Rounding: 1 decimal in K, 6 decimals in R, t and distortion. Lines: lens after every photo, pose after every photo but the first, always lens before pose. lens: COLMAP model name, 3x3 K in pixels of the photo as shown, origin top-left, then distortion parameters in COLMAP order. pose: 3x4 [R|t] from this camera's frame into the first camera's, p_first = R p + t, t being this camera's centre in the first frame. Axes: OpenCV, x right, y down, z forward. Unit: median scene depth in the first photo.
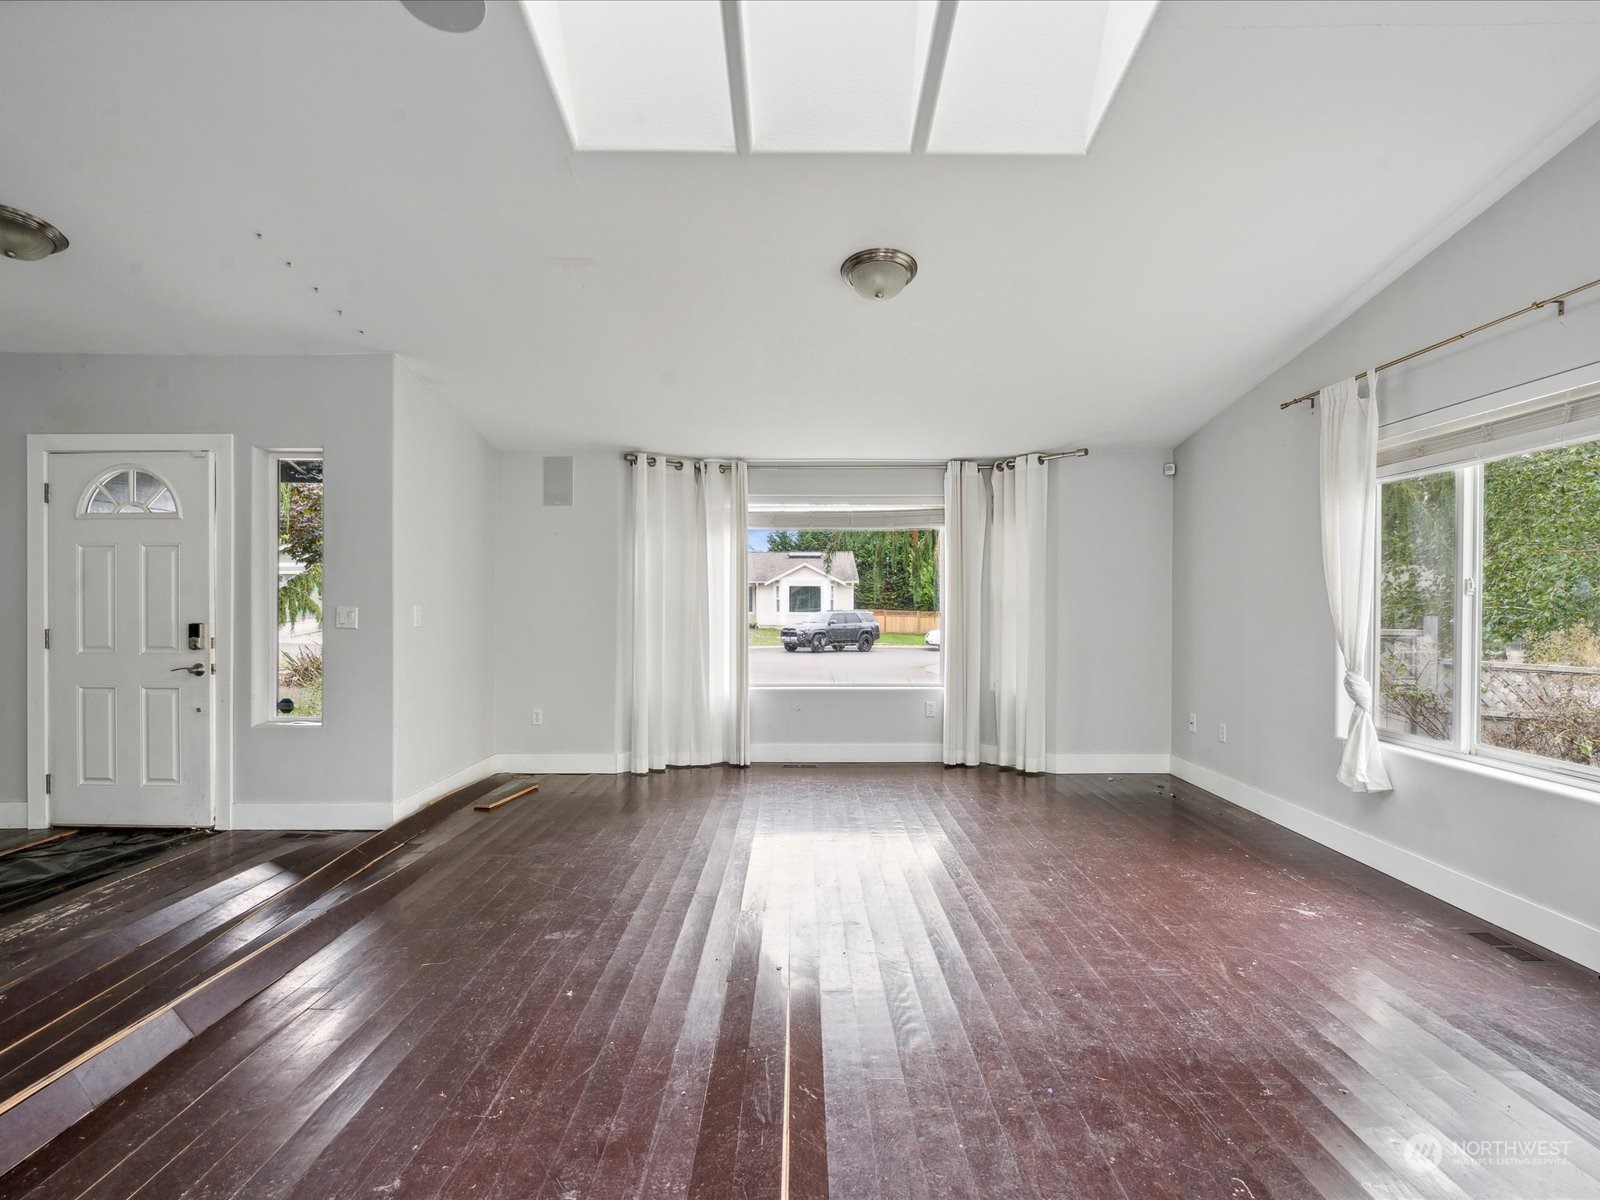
lens RADIAL K [[831.5, 0, 809.8], [0, 831.5, 611.1], [0, 0, 1]] dist [0.000978, 0.001297]
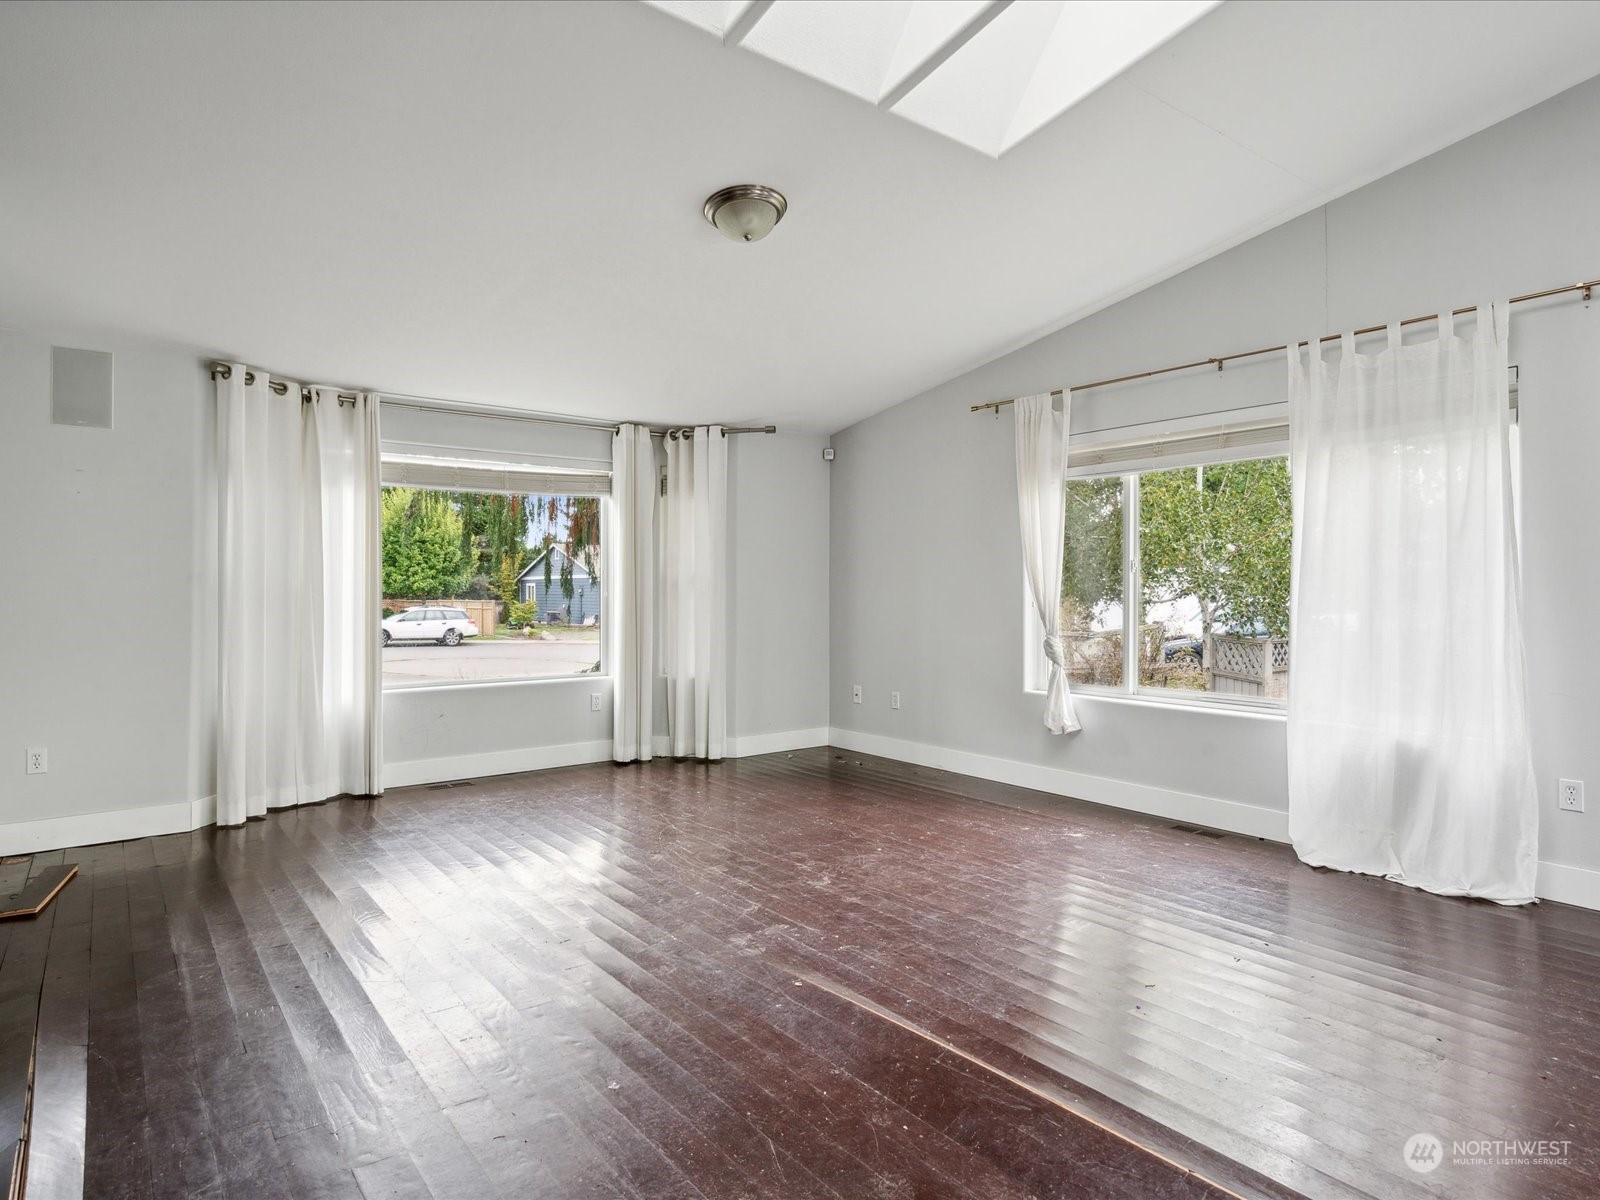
lens RADIAL K [[910.9, 0, 808.8], [0, 910.9, 597.2], [0, 0, 1]] dist [-0.000994, 0.000748]
pose [[0.795109, -0.007640, 0.606418, -0.281312], [0.008544, 0.999963, 0.001396, 0.007640], [-0.606406, 0.004072, 0.795145, 0.102805]]
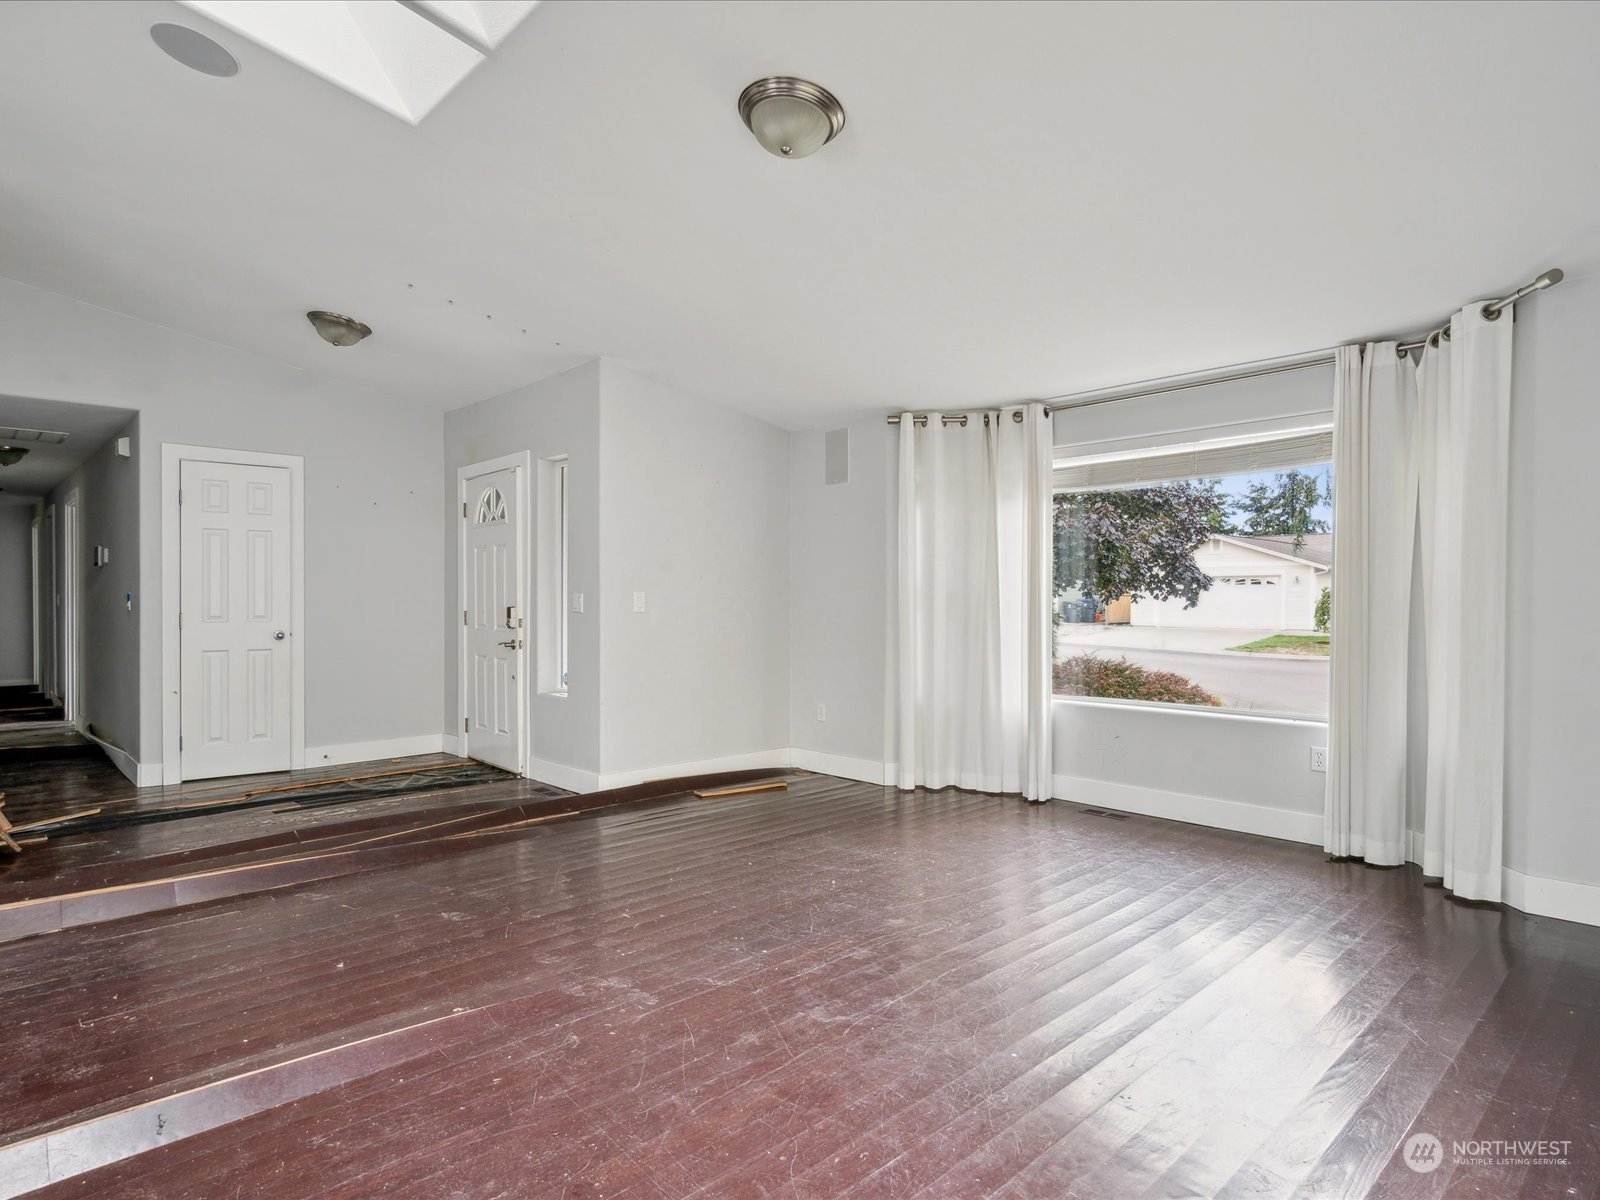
lens RADIAL K [[910.9, 0, 808.8], [0, 910.9, 597.2], [0, 0, 1]] dist [-0.000994, 0.000748]
pose [[0.685997, -0.003381, -0.727596, 0.400964], [-0.004894, 0.999945, -0.009260, 0.007612], [0.727588, 0.009914, 0.685943, 0.284914]]
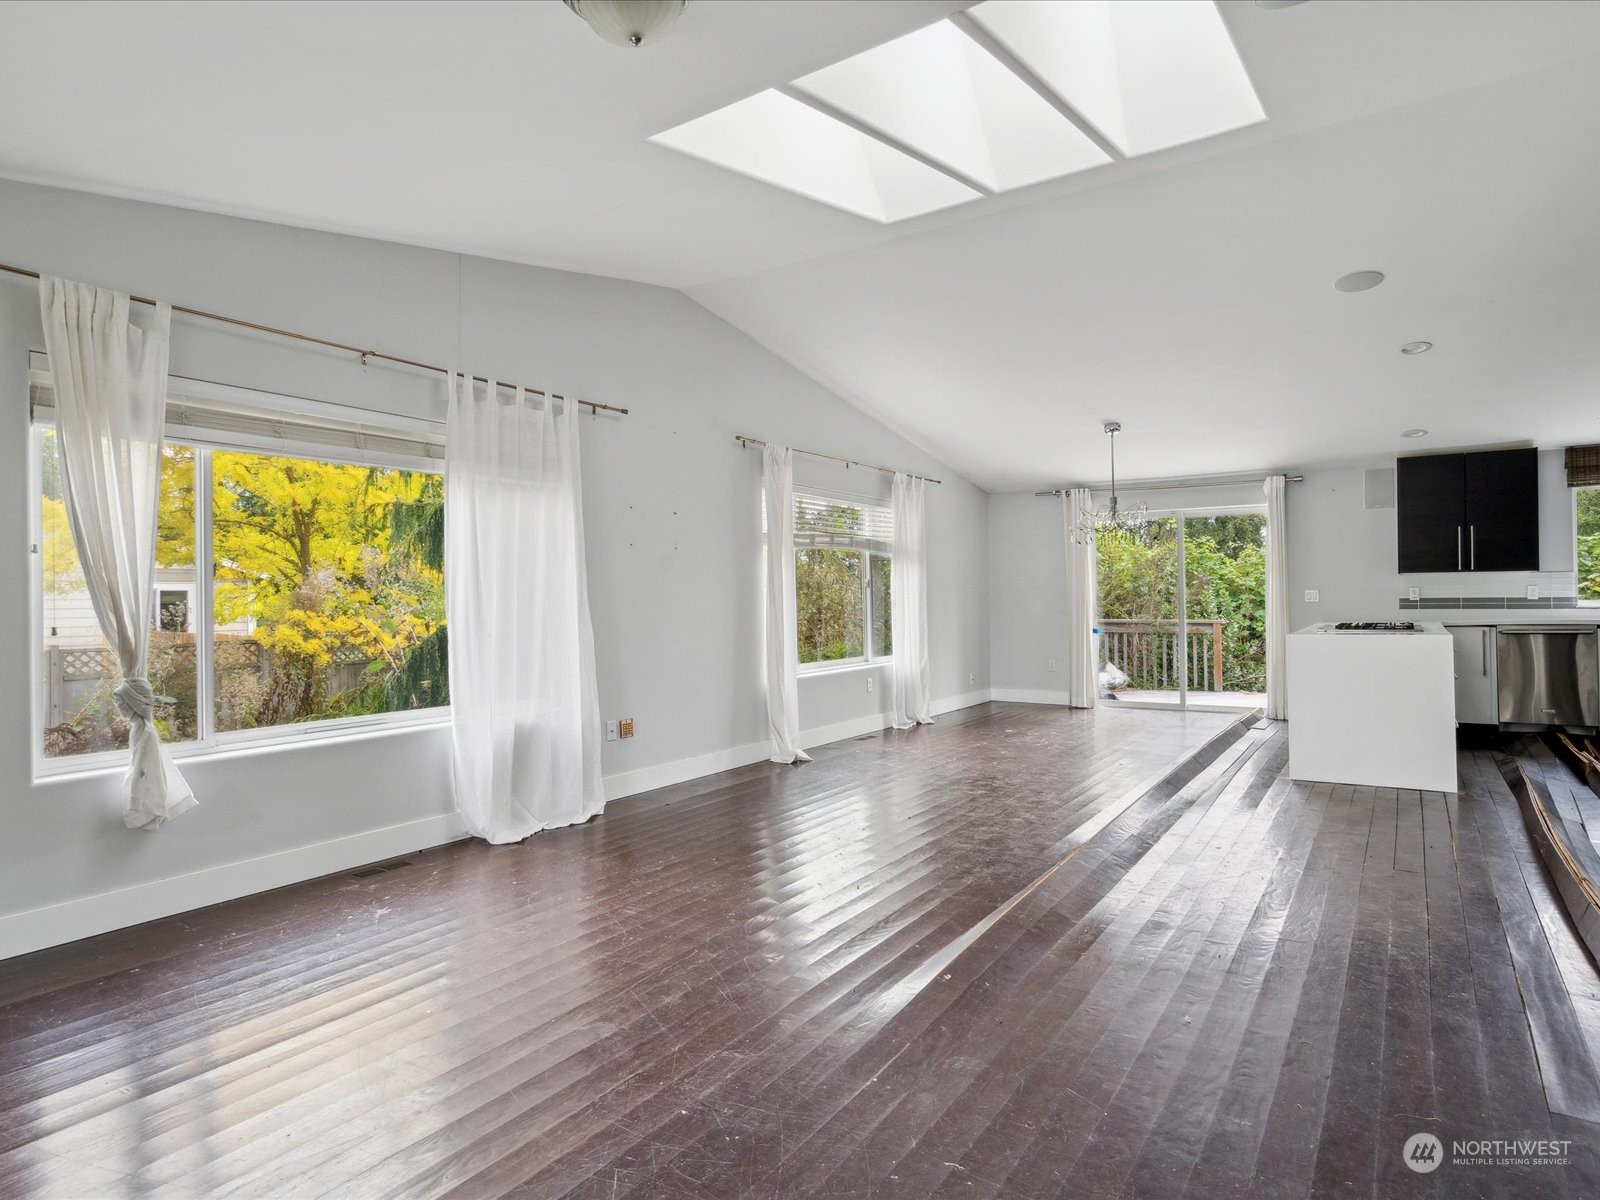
lens RADIAL K [[910.9, 0, 808.8], [0, 910.9, 597.2], [0, 0, 1]] dist [-0.000994, 0.000748]
pose [[-0.826914, 0.008049, 0.562271, -0.219618], [0.016329, 0.999820, 0.009703, 0.000182], [-0.562092, 0.017205, -0.826896, 0.872024]]
